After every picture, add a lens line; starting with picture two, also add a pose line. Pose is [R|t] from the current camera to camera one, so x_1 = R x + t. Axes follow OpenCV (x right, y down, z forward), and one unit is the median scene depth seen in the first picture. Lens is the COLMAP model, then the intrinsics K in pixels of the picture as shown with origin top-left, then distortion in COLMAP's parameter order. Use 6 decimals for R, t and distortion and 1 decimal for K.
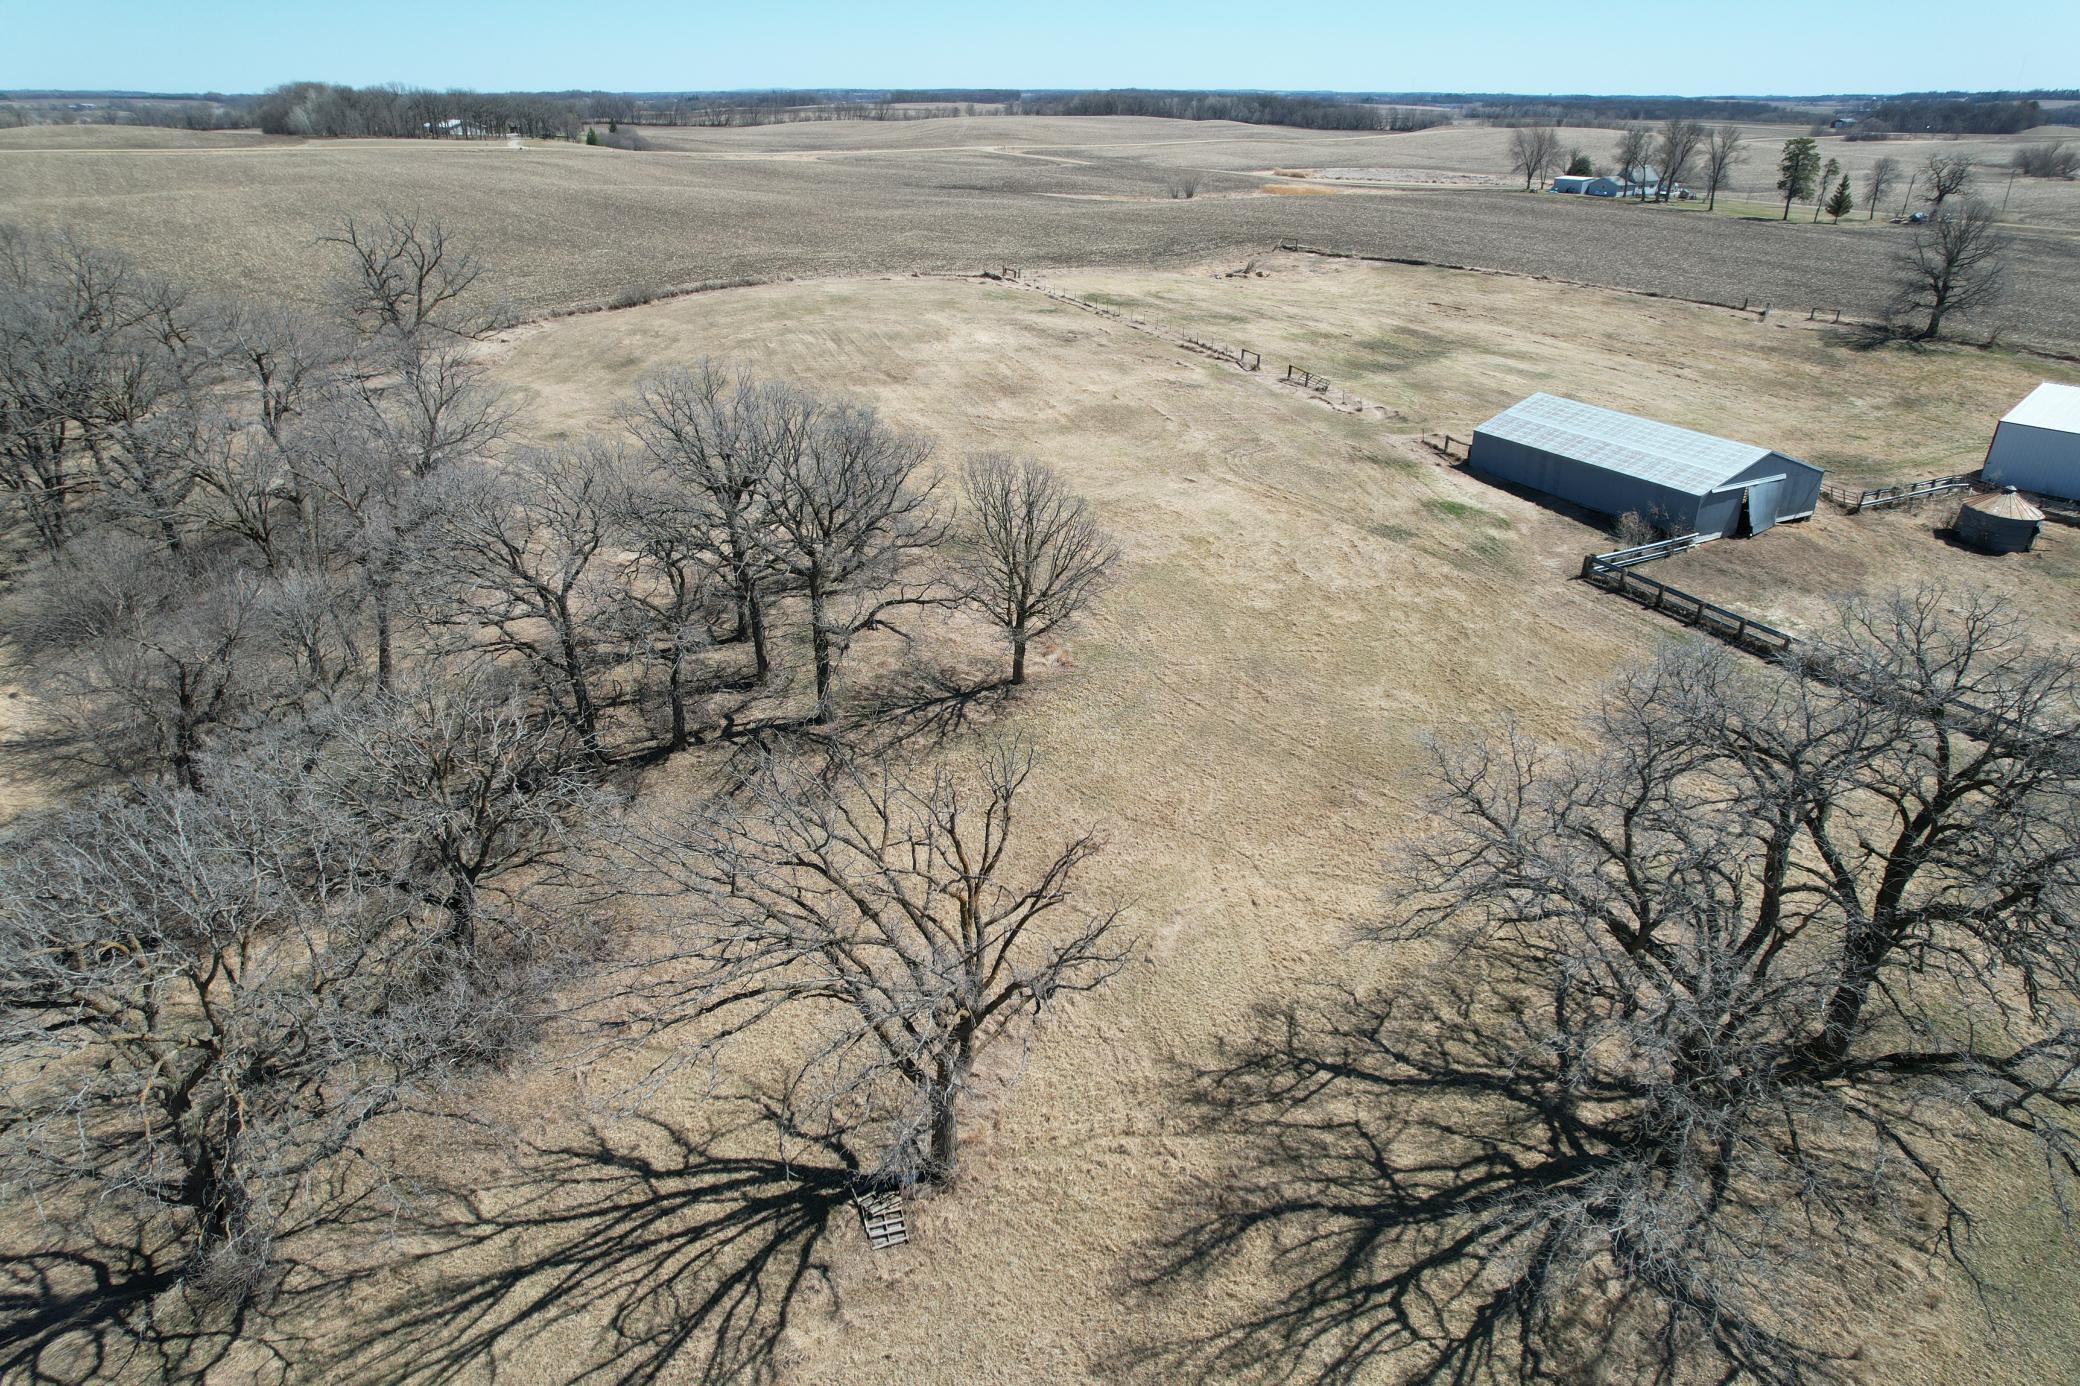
lens RADIAL K [[1331.6, 0, 1045.4], [0, 1331.6, 695.3], [0, 0, 1]] dist [-0.075375, 0.067563]
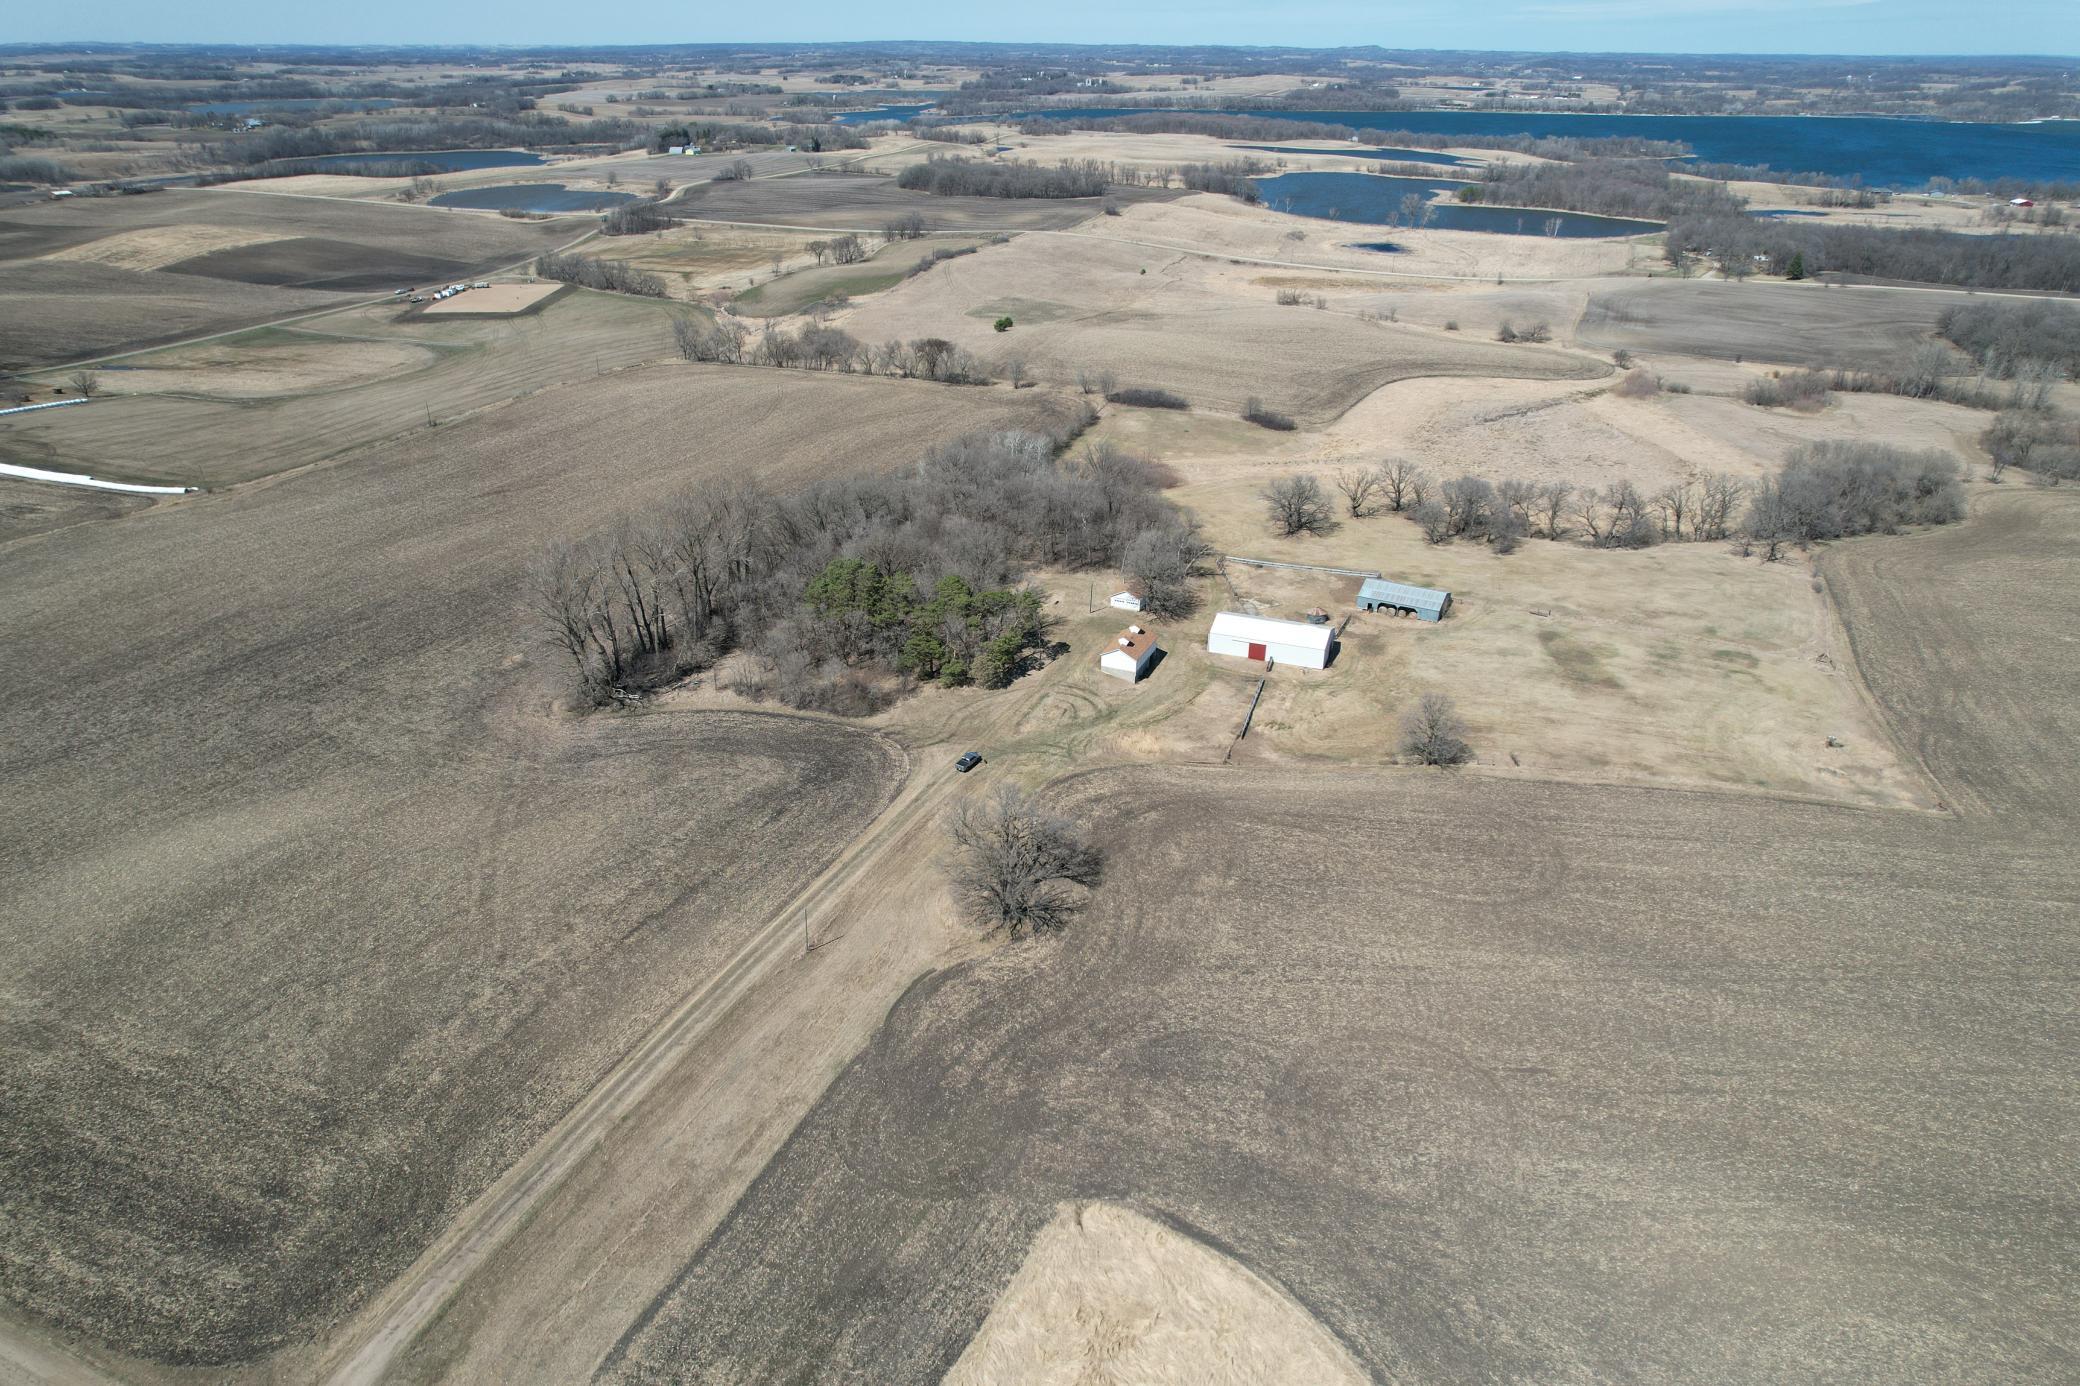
lens RADIAL K [[1331.6, 0, 1039.5], [0, 1331.6, 707.0], [0, 0, 1]] dist [-0.075375, 0.067563]
pose [[-0.834001, 0.242311, -0.495710, 1.956703], [-0.240869, 0.648396, 0.722194, -1.457720], [0.496412, 0.721712, -0.482398, 1.554071]]
